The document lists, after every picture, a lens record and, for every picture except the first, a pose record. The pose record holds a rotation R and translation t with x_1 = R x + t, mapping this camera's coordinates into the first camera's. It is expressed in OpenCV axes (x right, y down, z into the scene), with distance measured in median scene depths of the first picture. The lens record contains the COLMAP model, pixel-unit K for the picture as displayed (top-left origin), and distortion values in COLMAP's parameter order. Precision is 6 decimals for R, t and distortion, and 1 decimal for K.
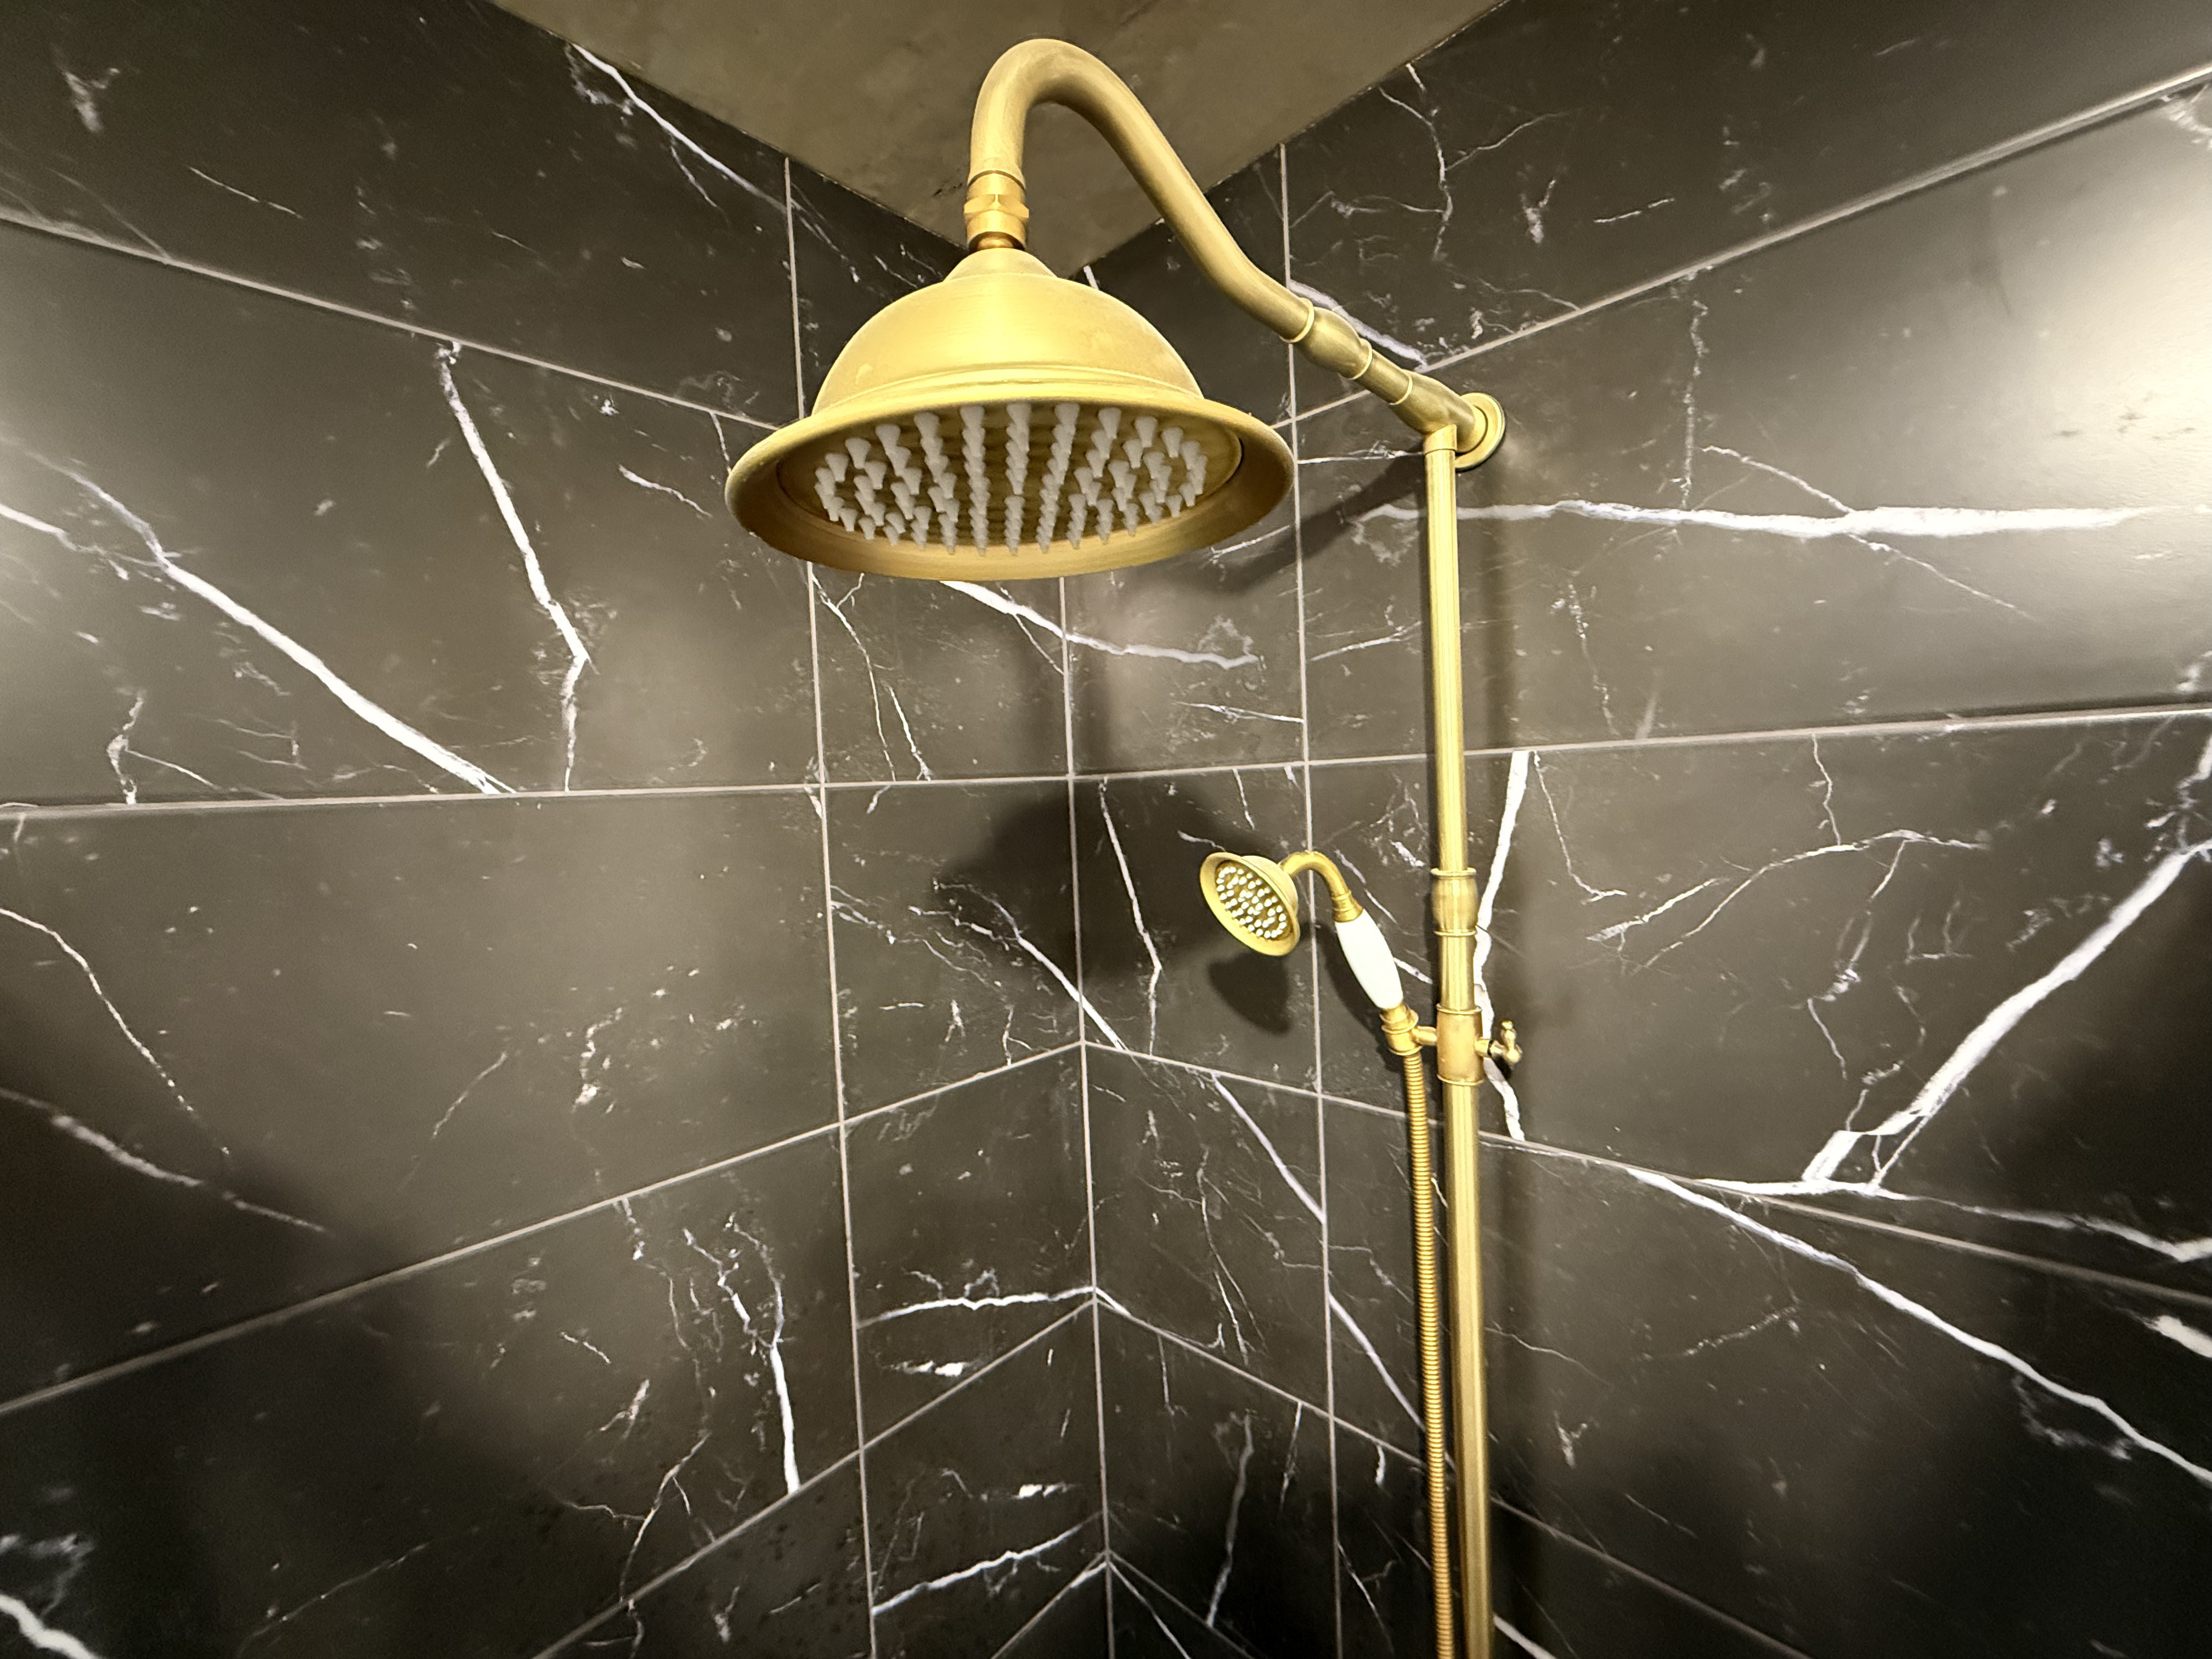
lens RADIAL K [[878.2, 0, 1106.0], [0, 878.2, 829.5], [0, 0, 1]] dist [-0.007116, -0.000288]
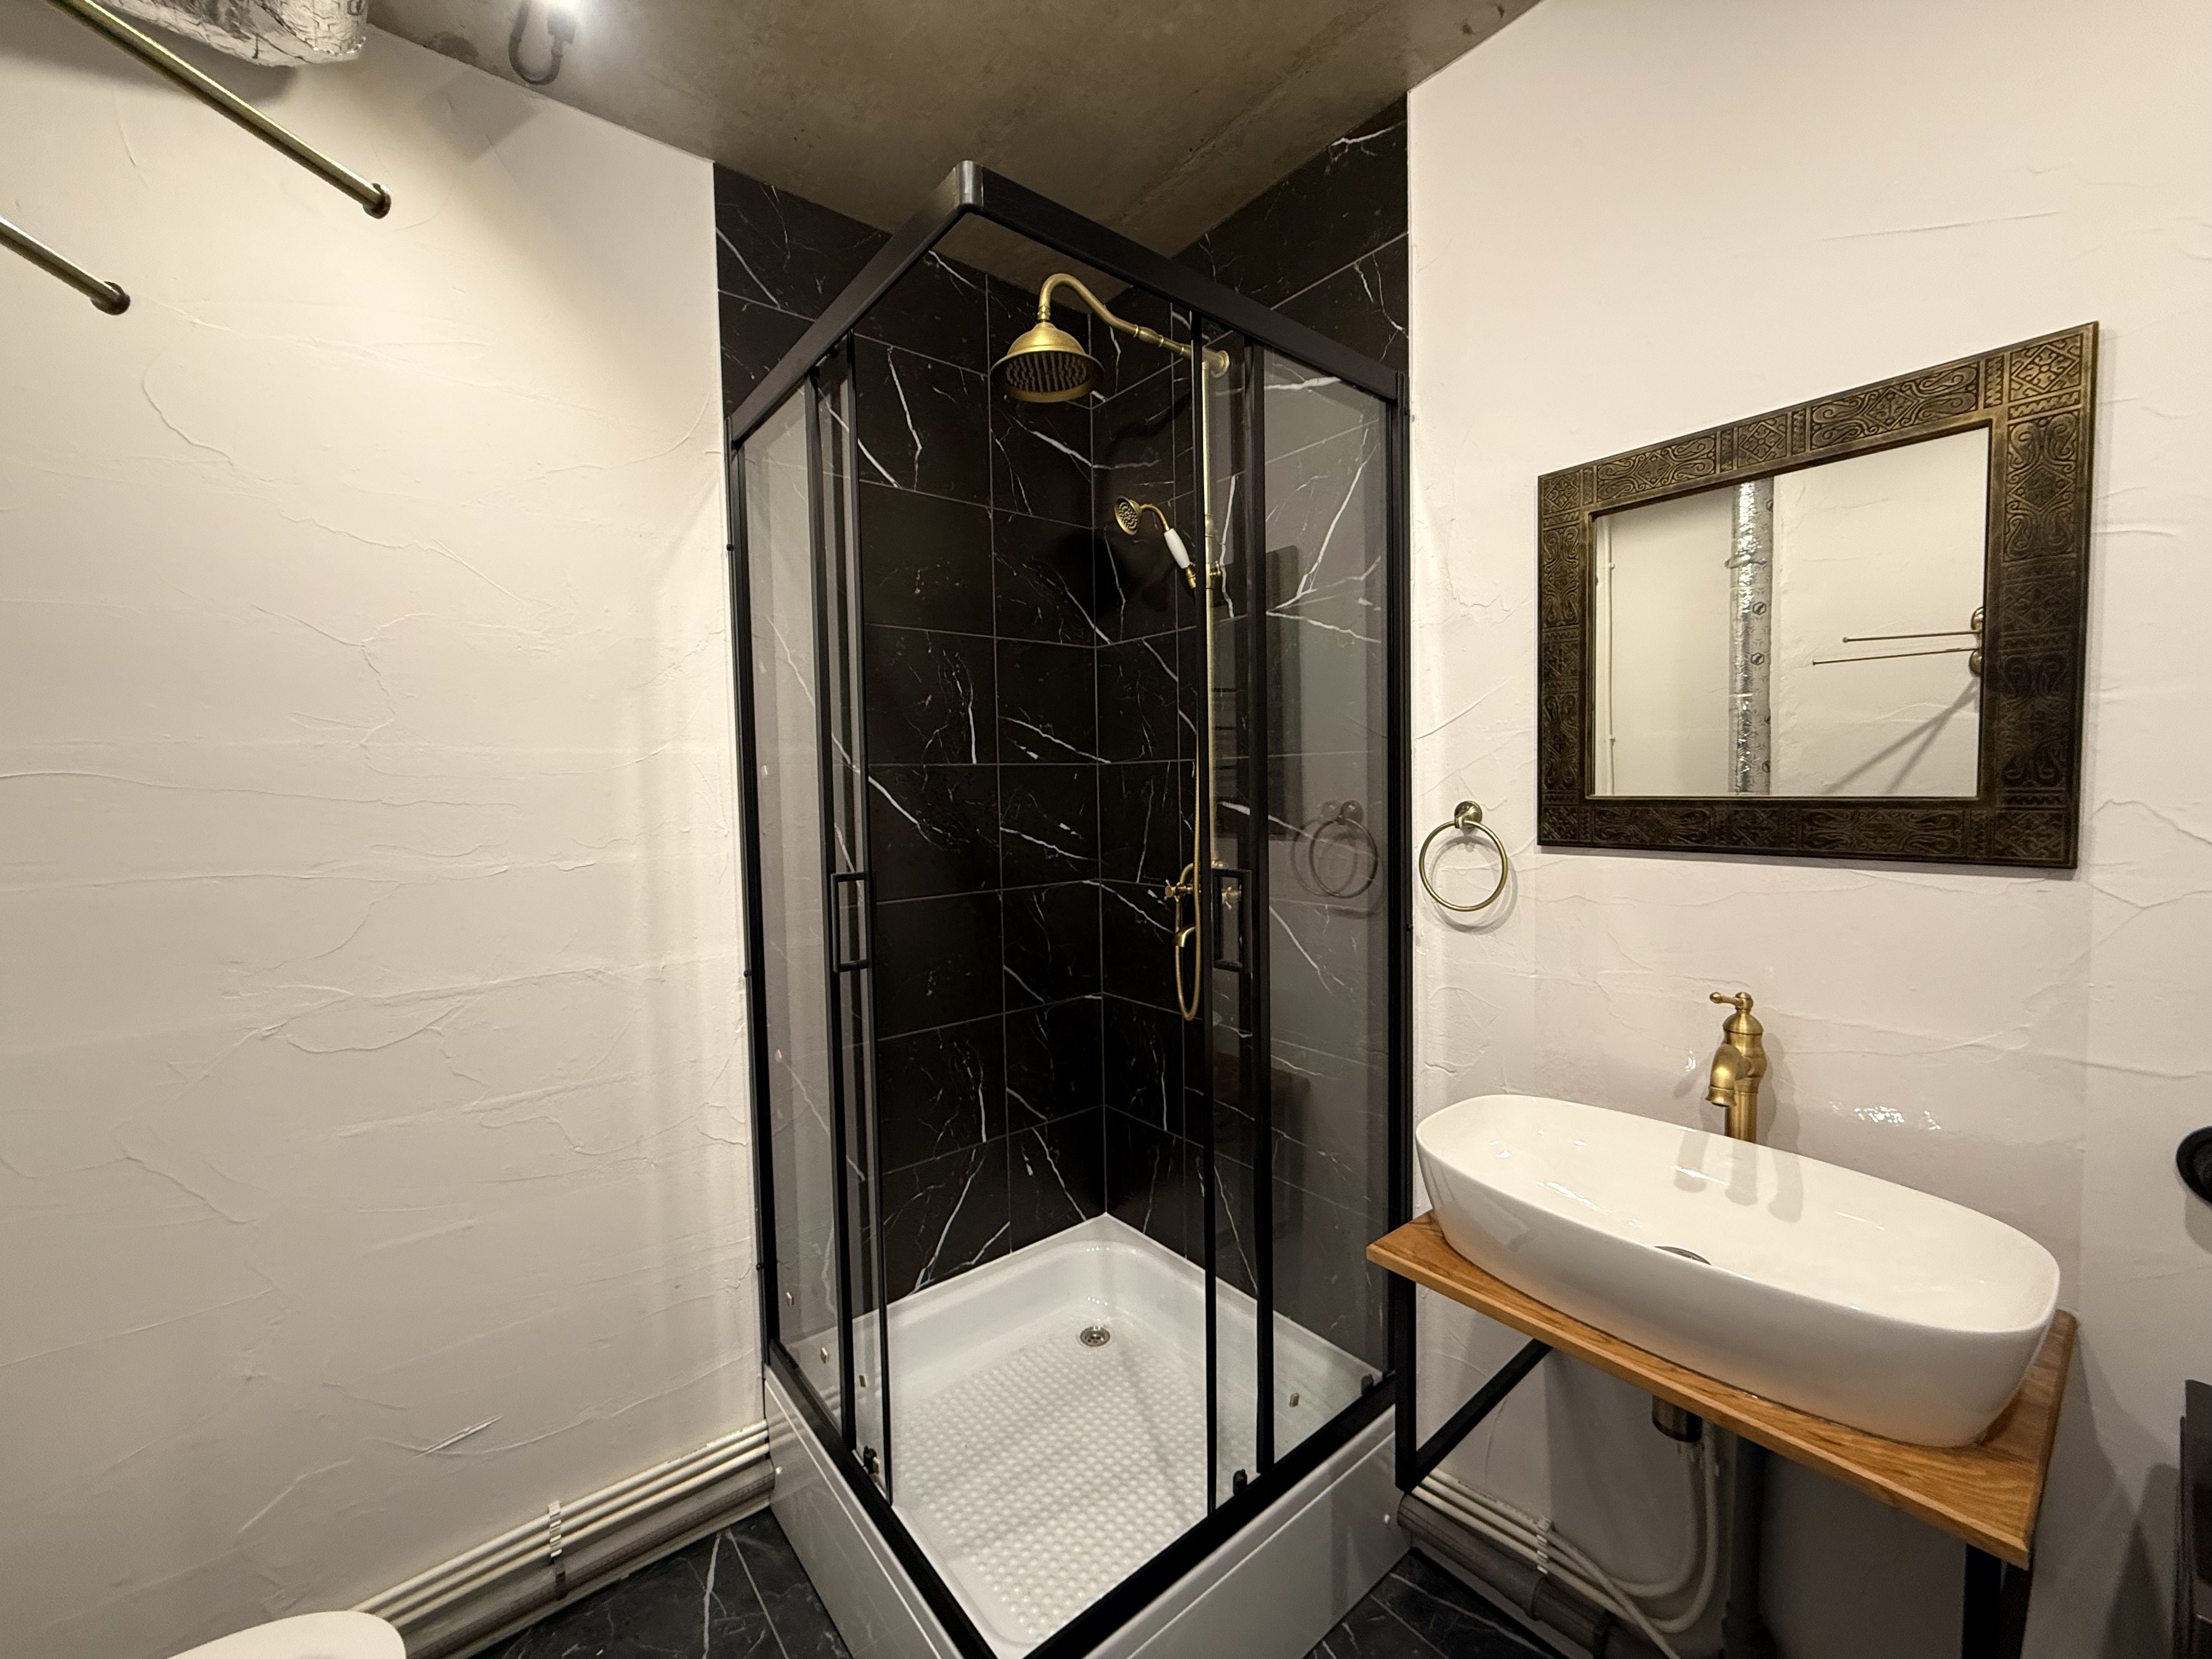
lens RADIAL K [[878.2, 0, 1106.0], [0, 878.2, 829.5], [0, 0, 1]] dist [-0.007116, -0.000288]
pose [[0.991032, 0.033215, -0.129432, 0.406679], [-0.031936, 0.999419, 0.011947, 0.899354], [0.129753, -0.007706, 0.991516, -1.641674]]
